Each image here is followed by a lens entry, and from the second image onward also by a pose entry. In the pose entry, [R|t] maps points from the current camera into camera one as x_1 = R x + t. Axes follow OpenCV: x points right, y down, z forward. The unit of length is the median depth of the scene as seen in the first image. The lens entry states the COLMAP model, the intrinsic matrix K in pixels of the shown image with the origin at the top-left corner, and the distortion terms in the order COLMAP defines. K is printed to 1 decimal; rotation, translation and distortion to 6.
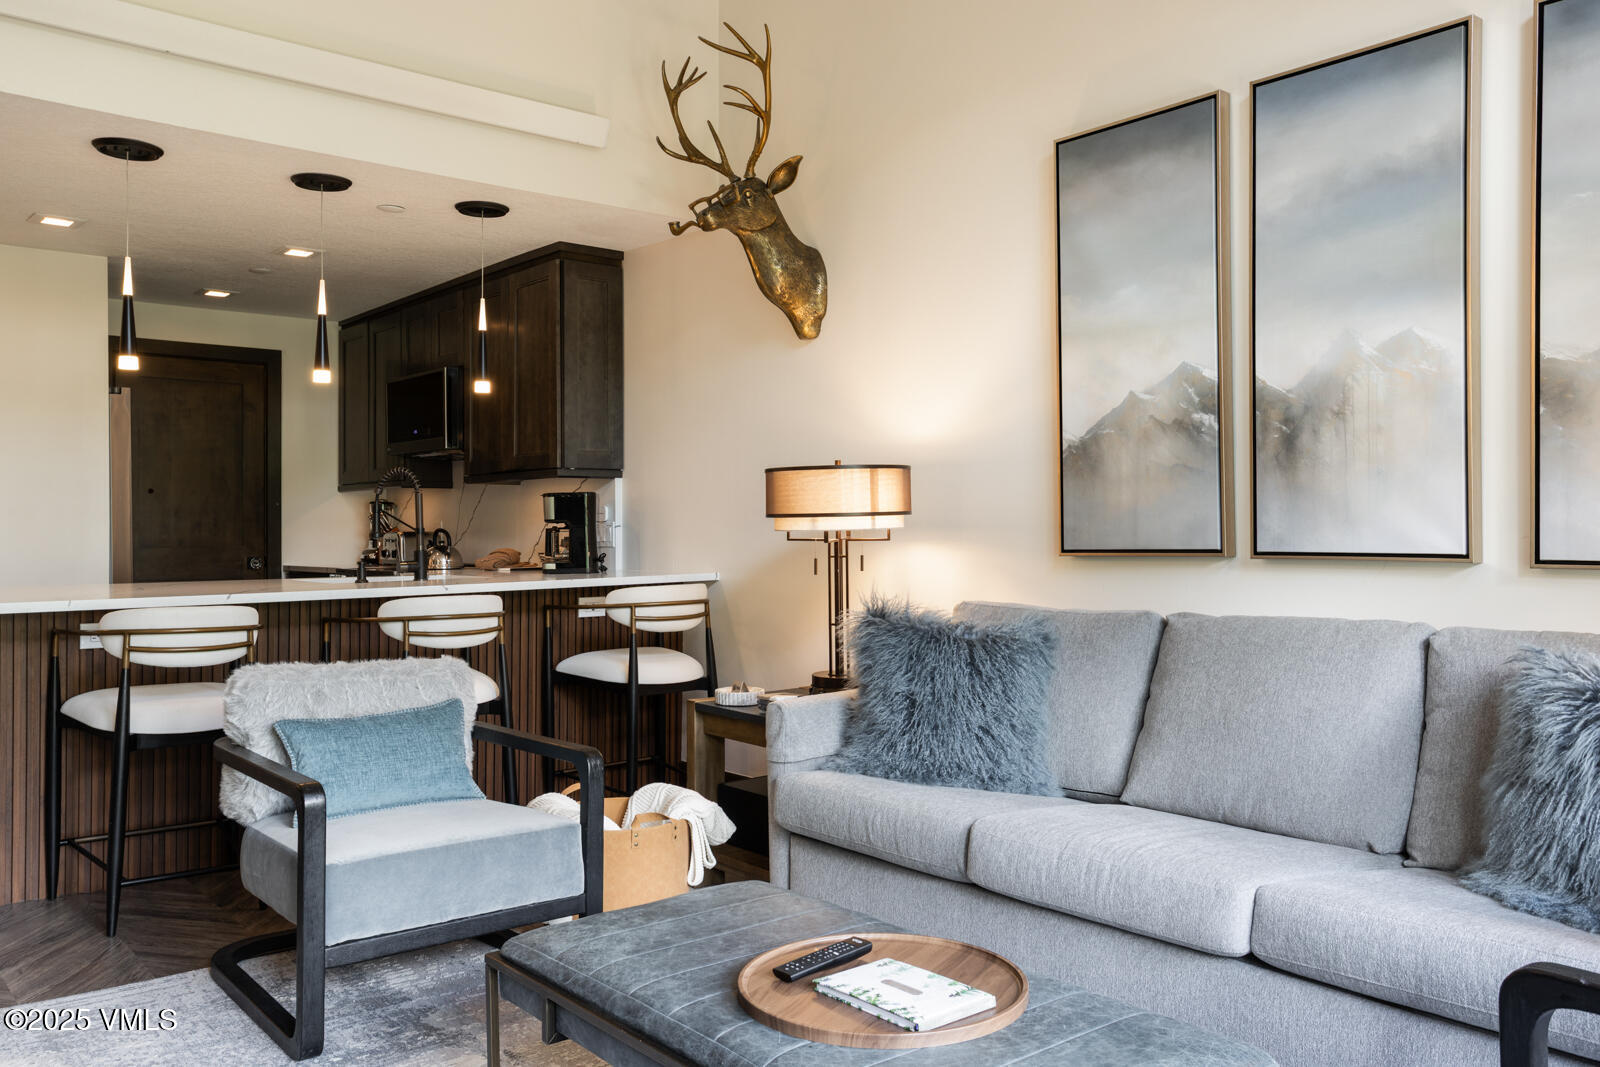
lens RADIAL K [[1286.5, 0, 800.0], [0, 1286.5, 533.5], [0, 0, 1]] dist [0.007176, 0.008142]
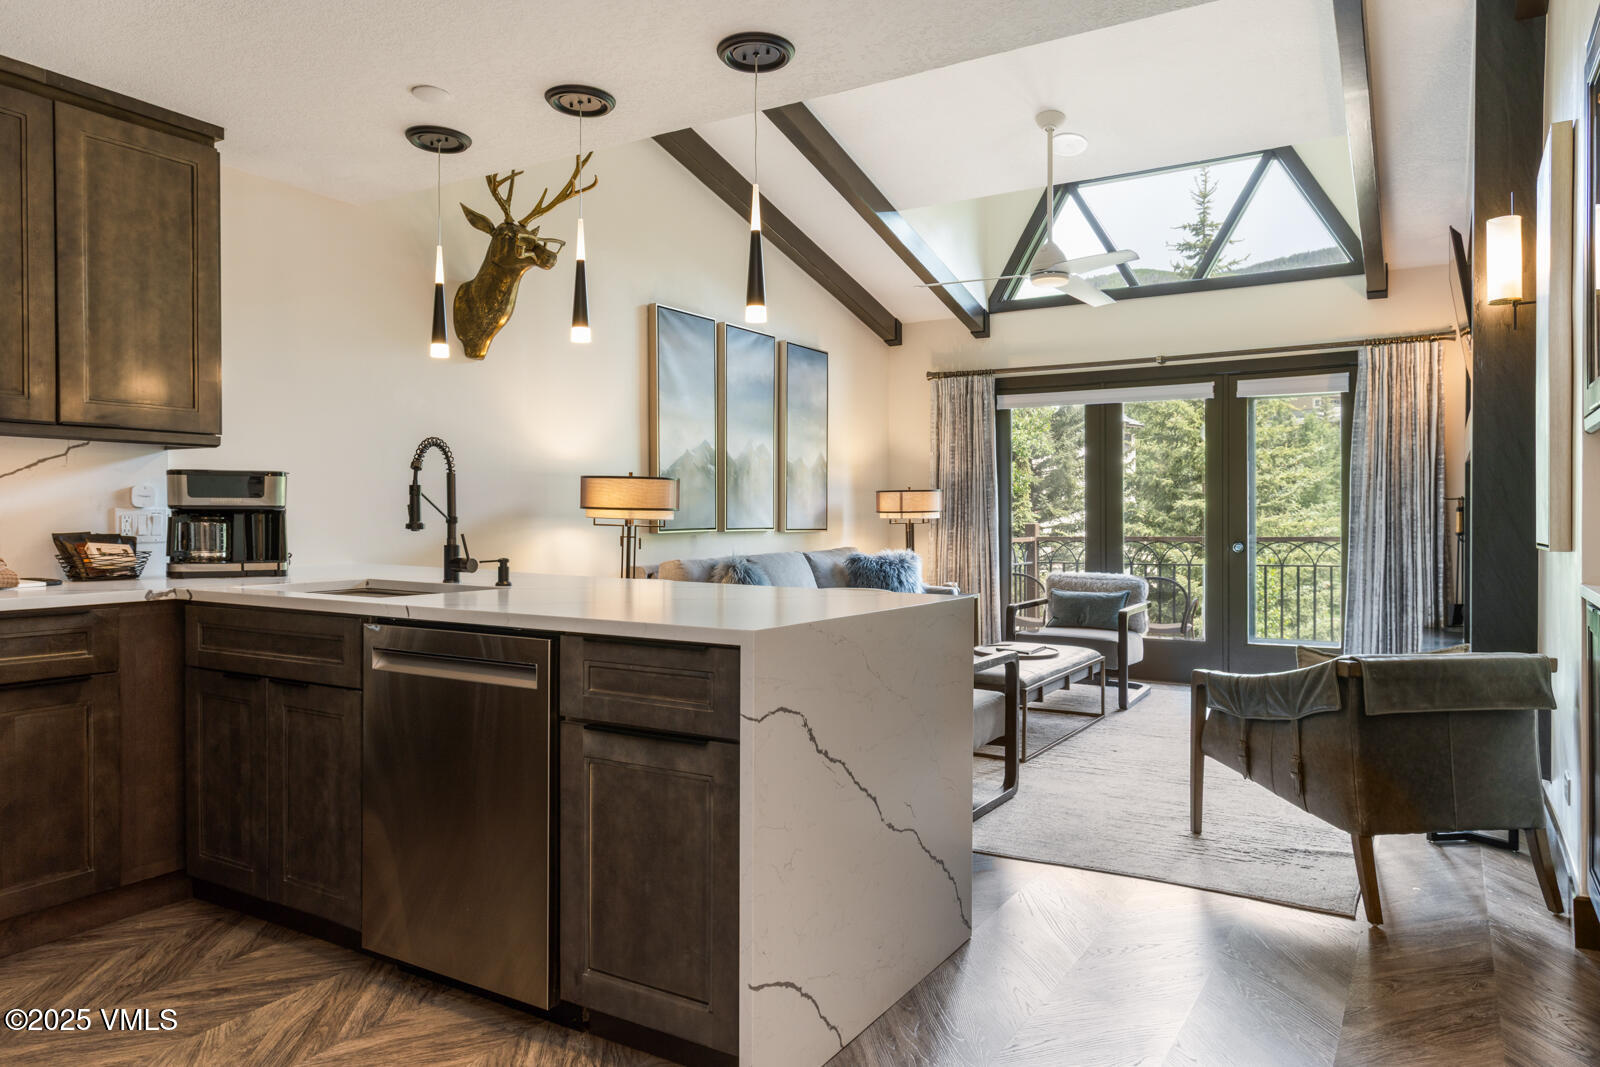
lens RADIAL K [[1039.8, 0, 792.6], [0, 1039.8, 528.4], [0, 0, 1]] dist [0.000997, 0.003229]
pose [[-0.312506, -0.009261, 0.949871, -1.394349], [0.002963, 0.999938, 0.010724, -0.005346], [-0.949911, 0.006166, -0.312459, 1.424488]]
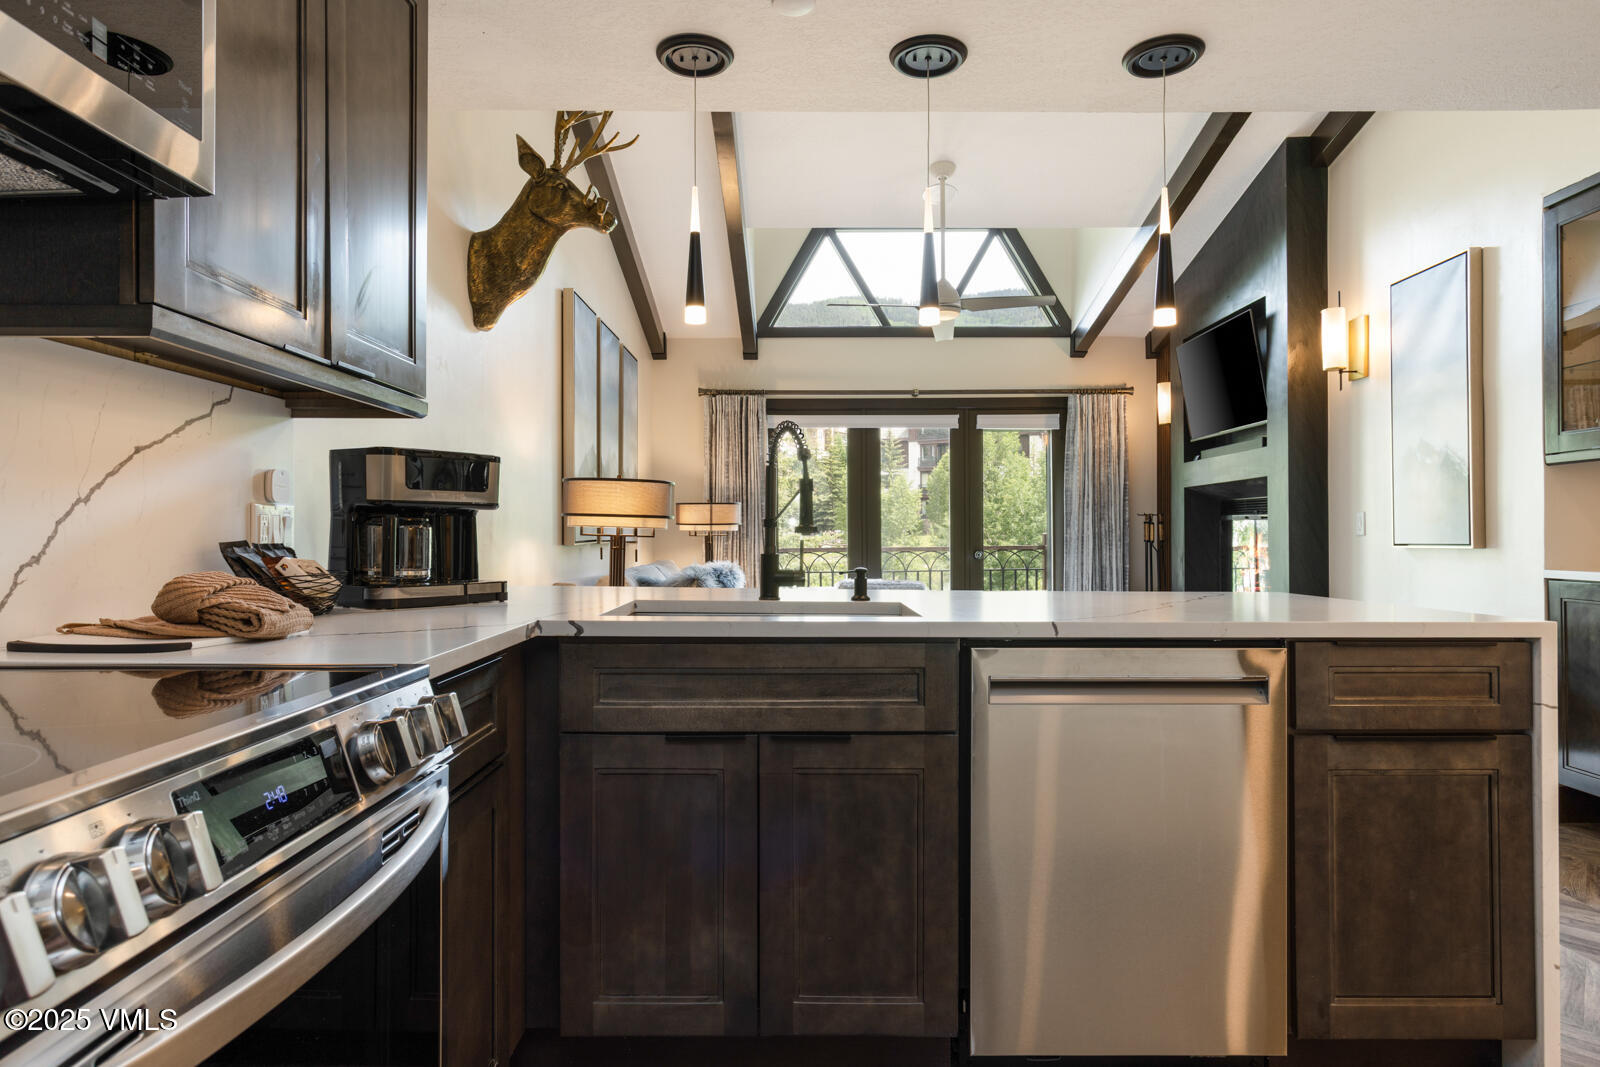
lens RADIAL K [[971.9, 0, 800.0], [0, 971.9, 533.5], [0, 0, 1]] dist [-0.021927, 0.027630]
pose [[-0.761751, 0.003937, 0.647858, -0.902047], [0.005699, 0.999984, 0.000625, 0.003078], [-0.647845, 0.004168, -0.761761, 1.940974]]
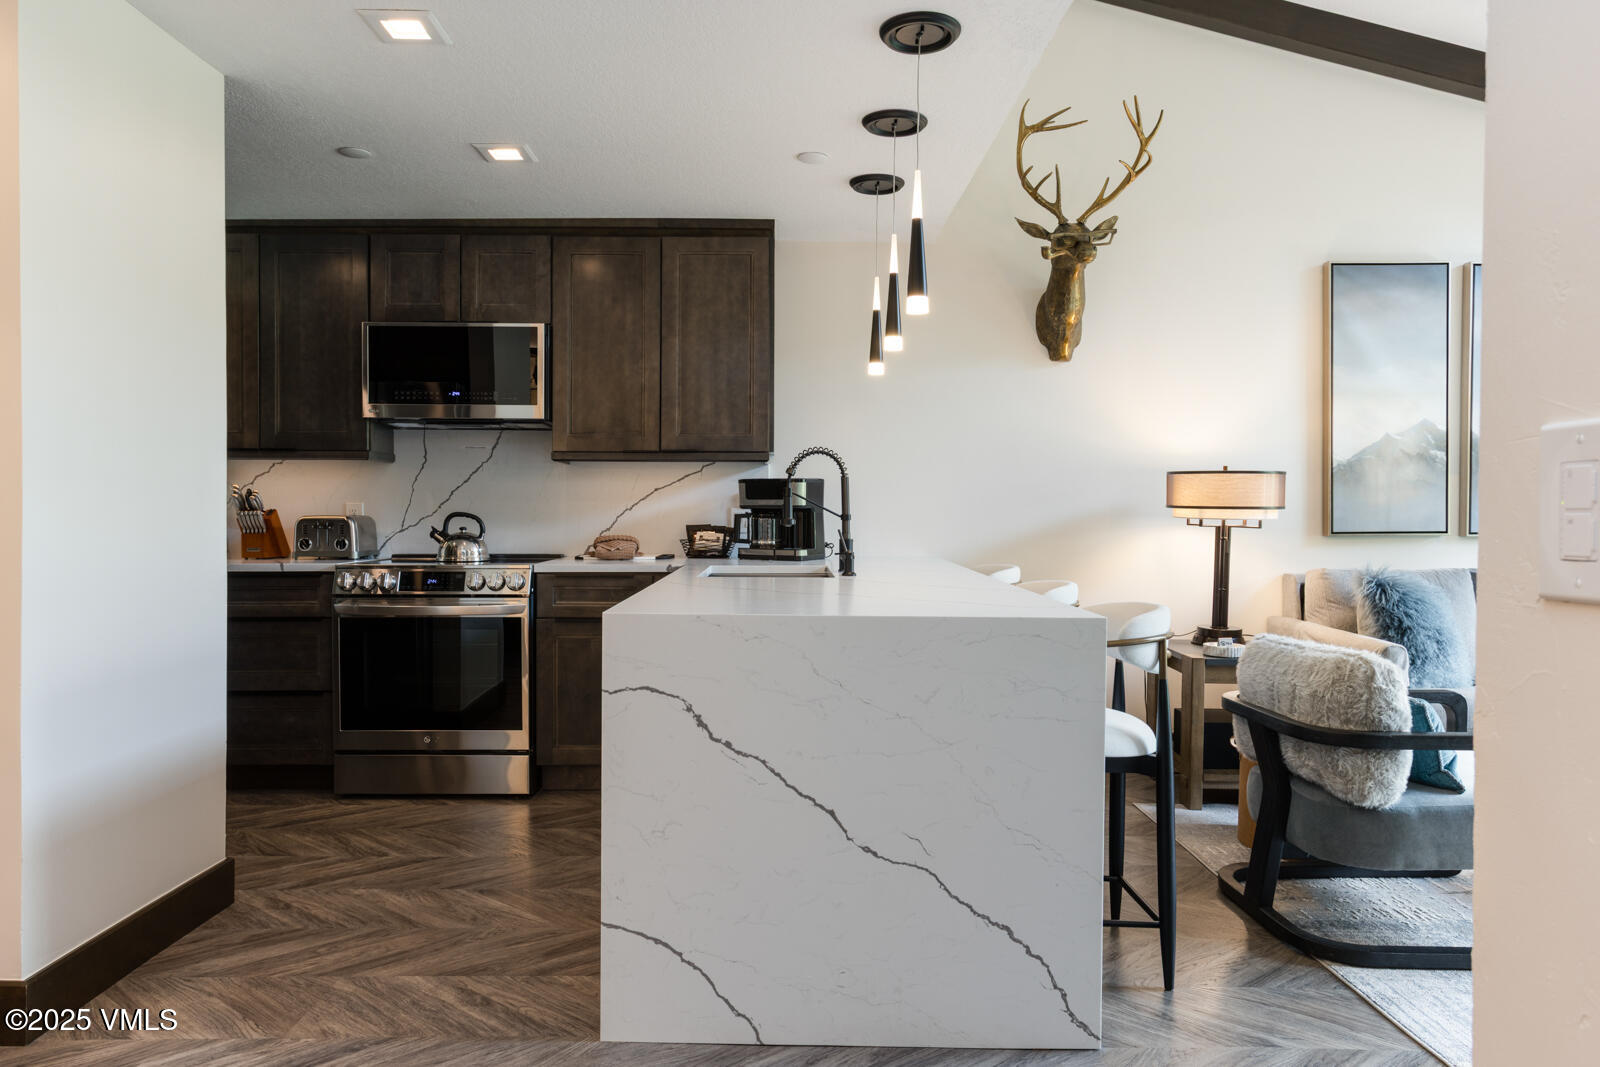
lens RADIAL K [[1039.8, 0, 792.6], [0, 1039.8, 528.4], [0, 0, 1]] dist [0.000997, 0.003229]
pose [[0.631388, -0.007068, 0.775435, -1.285768], [-0.003307, 0.999925, 0.011807, -0.004761], [-0.775460, -0.010019, 0.631317, 0.798163]]
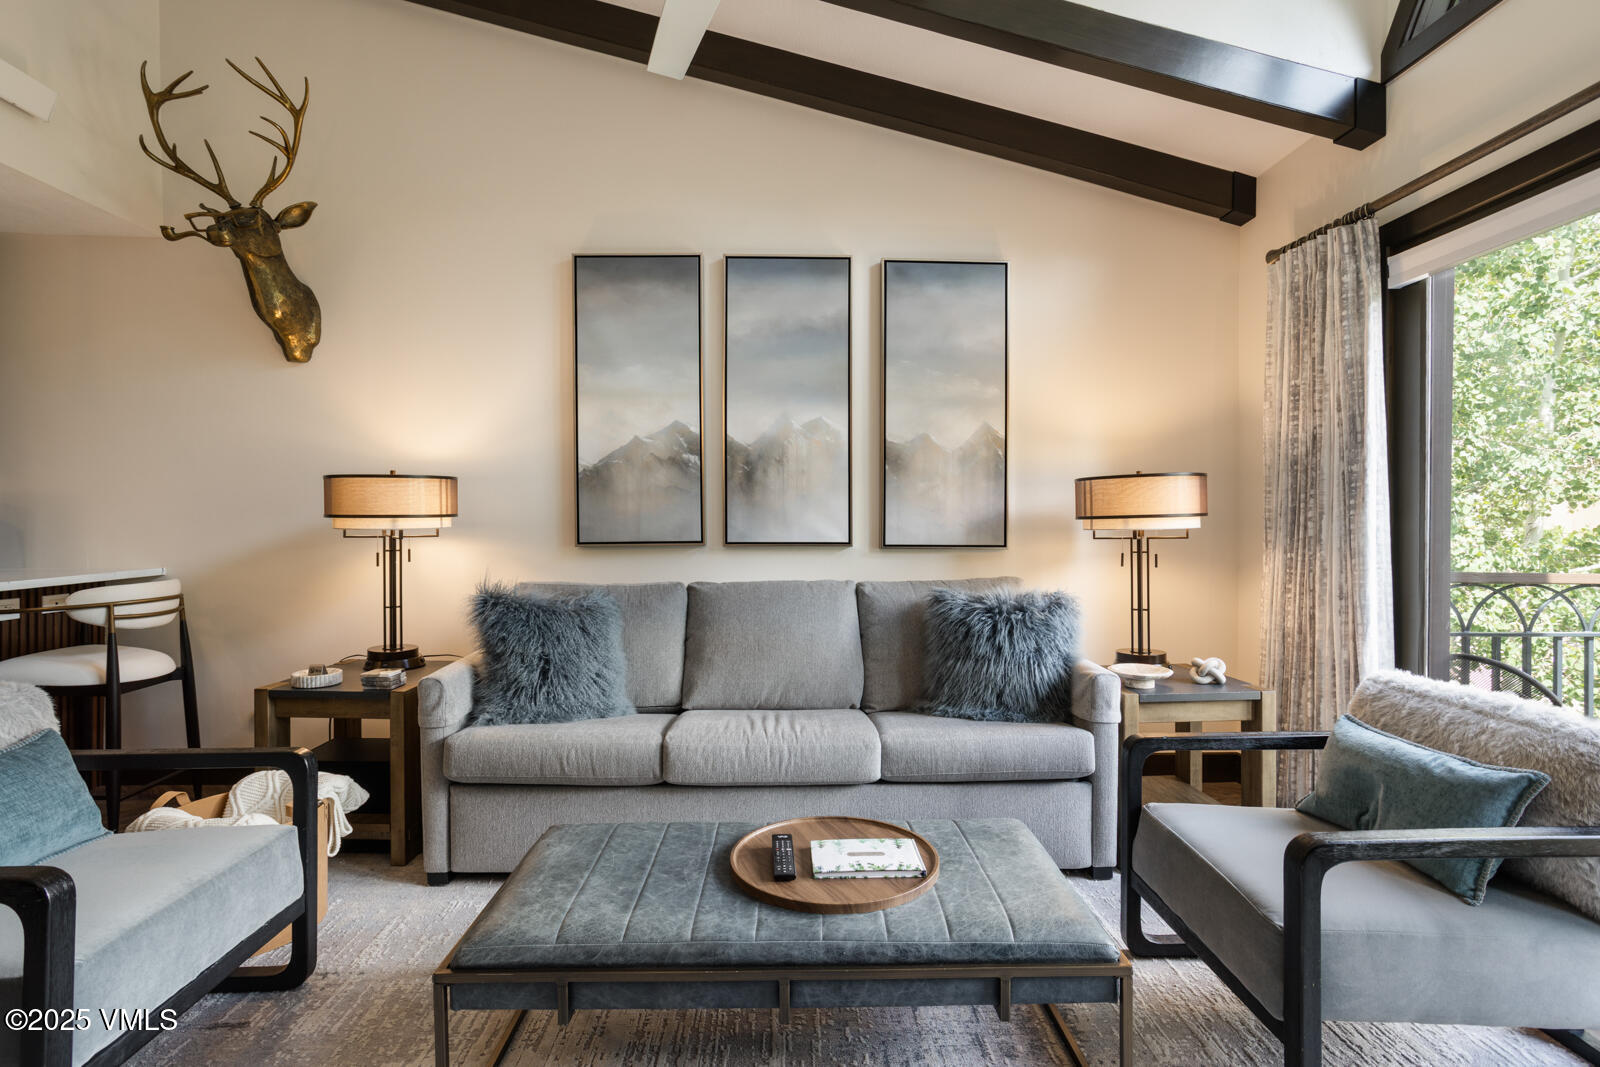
lens RADIAL K [[793.6, 0, 800.0], [0, 793.6, 533.5], [0, 0, 1]] dist [-0.050703, 0.036229]
pose [[0.621442, -0.005321, 0.783442, -0.364691], [-0.000208, 0.999976, 0.006957, -0.003634], [-0.783460, -0.004487, 0.621426, 0.294916]]
